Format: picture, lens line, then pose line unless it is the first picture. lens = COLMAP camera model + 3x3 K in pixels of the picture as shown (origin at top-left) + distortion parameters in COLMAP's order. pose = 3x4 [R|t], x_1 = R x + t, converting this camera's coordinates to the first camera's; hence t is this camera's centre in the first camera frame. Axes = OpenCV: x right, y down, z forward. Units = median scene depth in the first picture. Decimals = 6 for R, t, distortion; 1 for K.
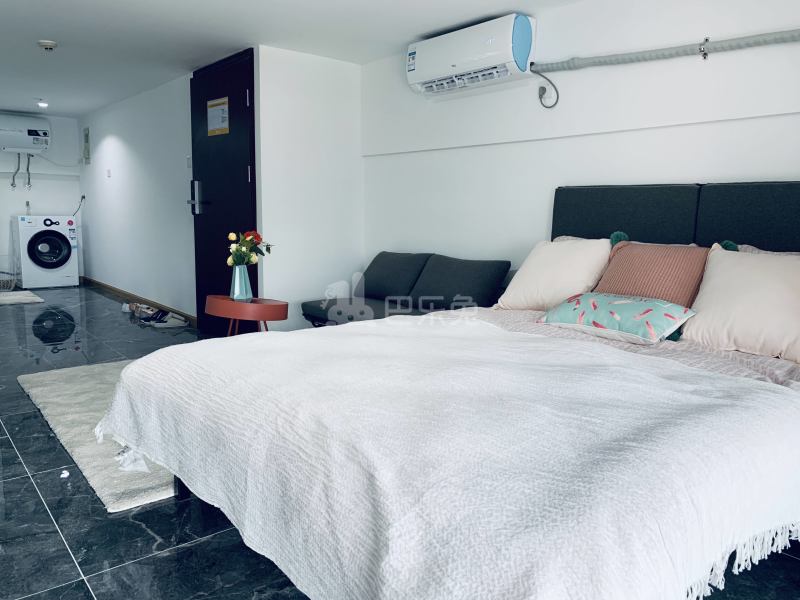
lens RADIAL K [[623.3, 0, 400.0], [0, 623.3, 300.0], [0, 0, 1]] dist [0.063508, -0.093451]
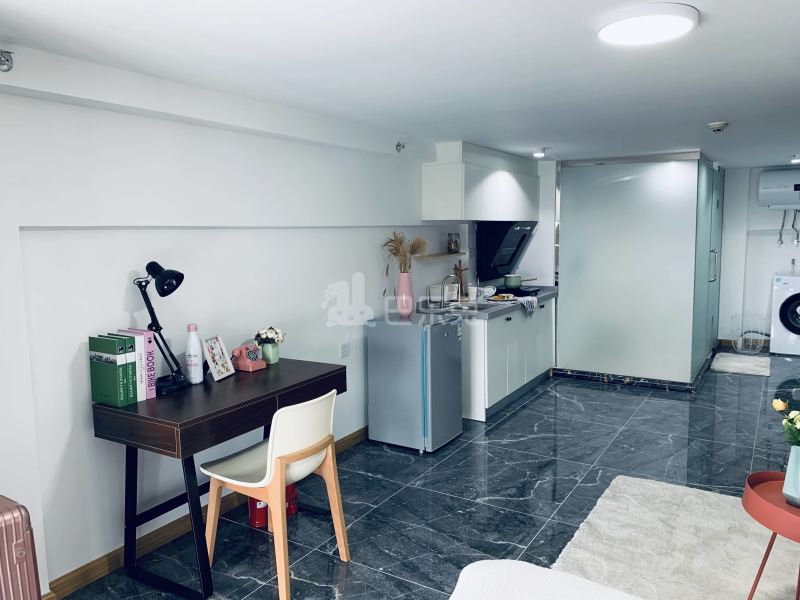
lens RADIAL K [[623.3, 0, 400.0], [0, 623.3, 300.0], [0, 0, 1]] dist [0.063508, -0.093451]
pose [[0.338112, 0.089142, -0.936875, 0.094276], [-0.115427, 0.991916, 0.052722, -0.085198], [0.934000, 0.090315, 0.345668, 0.156240]]
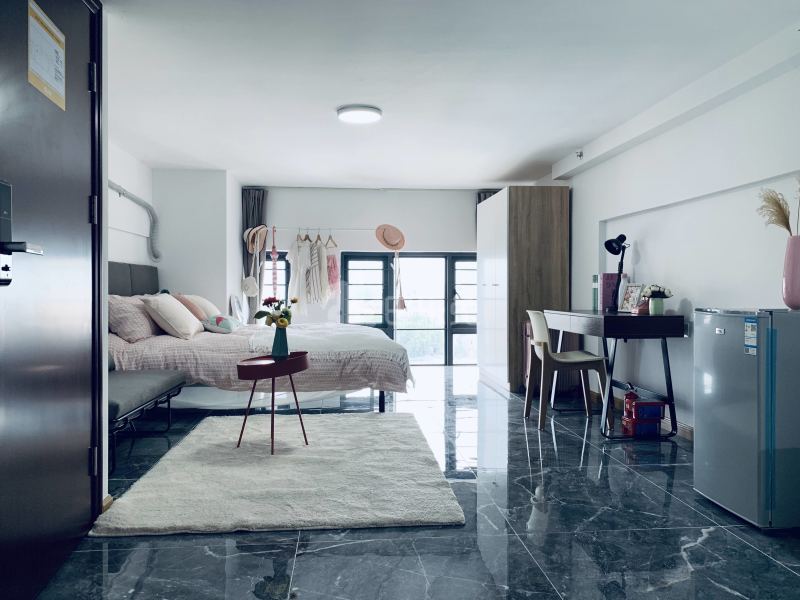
lens RADIAL K [[623.3, 0, 400.0], [0, 623.3, 300.0], [0, 0, 1]] dist [0.063508, -0.093451]
pose [[-0.830000, -0.028003, 0.557061, -0.472463], [0.060832, 0.988236, 0.140316, -0.108134], [-0.554437, 0.150349, -0.818532, 0.796789]]
